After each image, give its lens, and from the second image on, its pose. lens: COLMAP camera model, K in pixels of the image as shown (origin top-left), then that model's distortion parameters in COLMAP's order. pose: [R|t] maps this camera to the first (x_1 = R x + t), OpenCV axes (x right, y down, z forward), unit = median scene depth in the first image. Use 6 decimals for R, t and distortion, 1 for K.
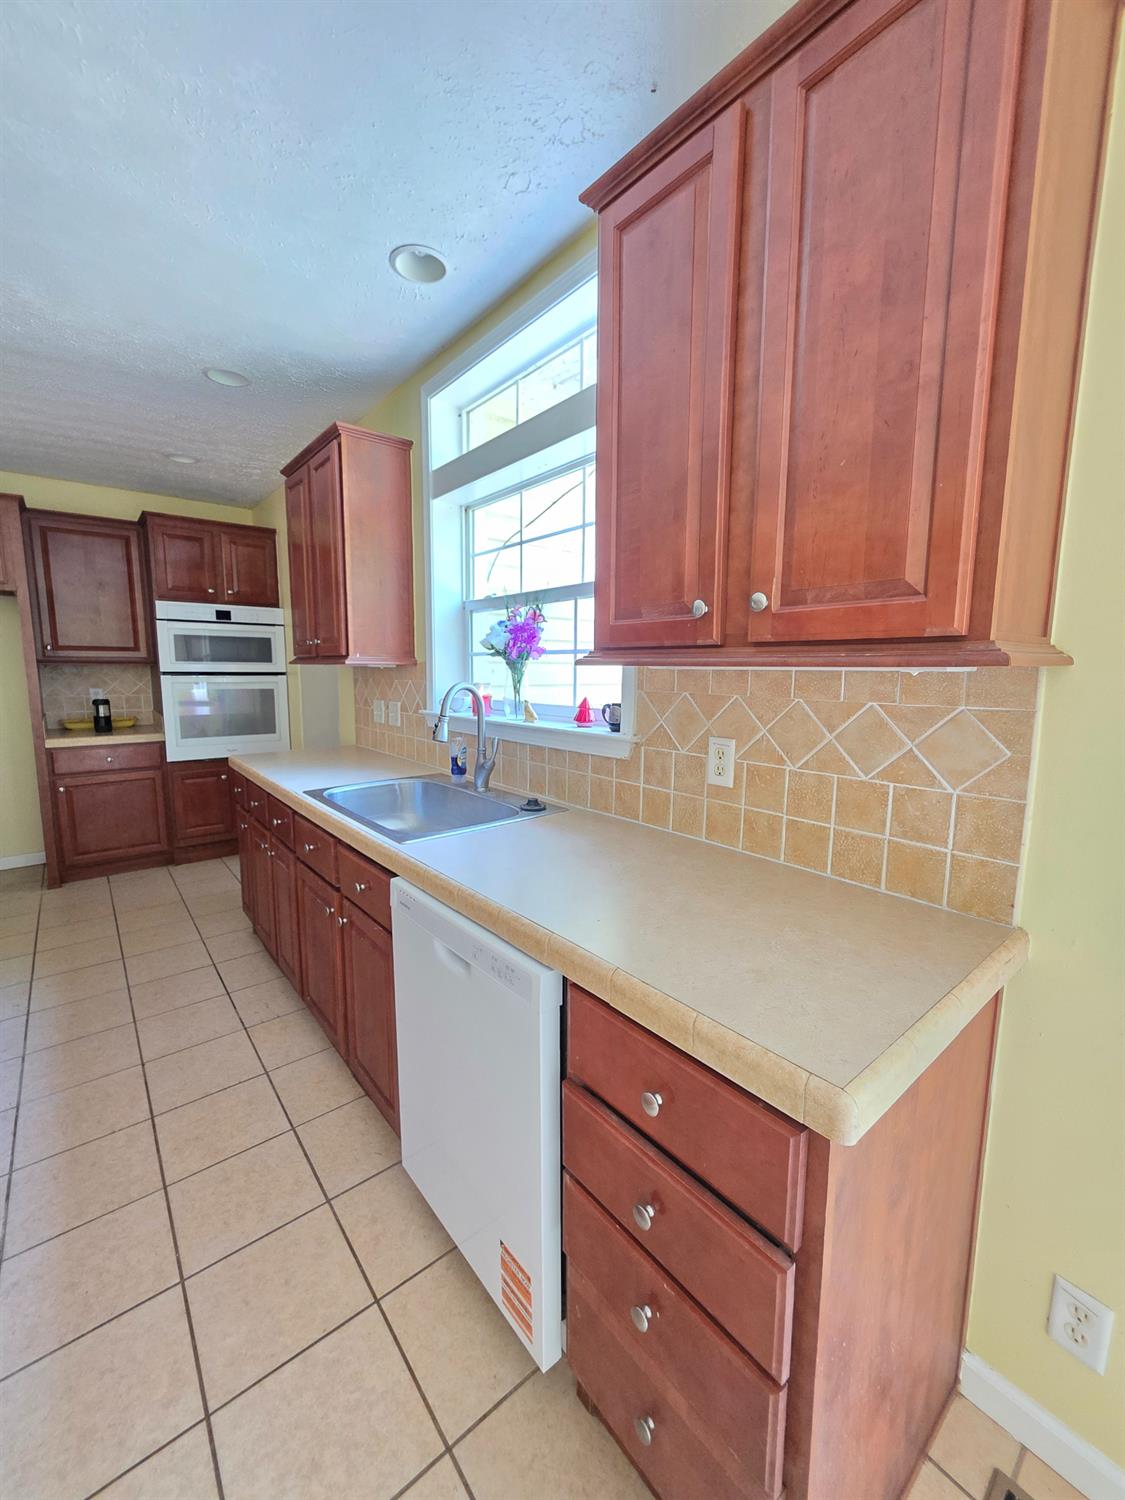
lens RADIAL K [[603.6, 0, 569.6], [0, 603.6, 746.7], [0, 0, 1]] dist [0.003899, -0.000025]
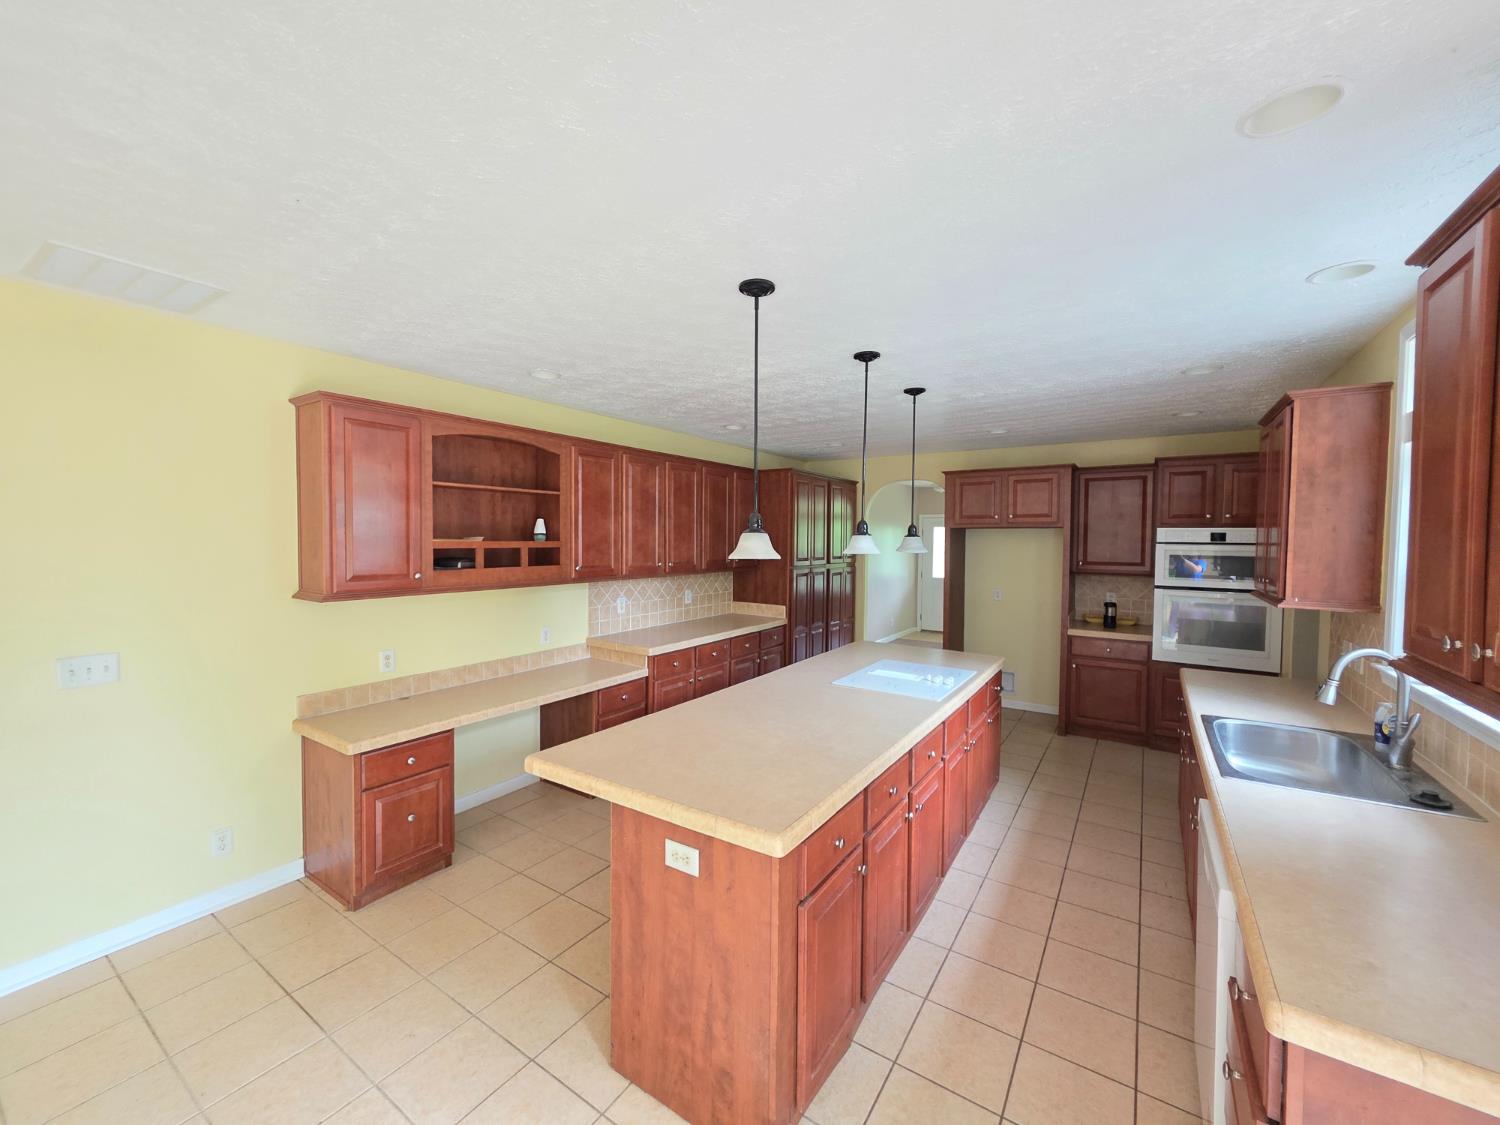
lens RADIAL K [[603.6, 0, 739.3], [0, 603.6, 558.8], [0, 0, 1]] dist [0.003899, -0.000025]
pose [[0.283543, 0.028307, -0.958542, 0.262563], [-0.129831, 0.991494, -0.009124, -0.060892], [0.950130, 0.127035, 0.284806, -0.152321]]
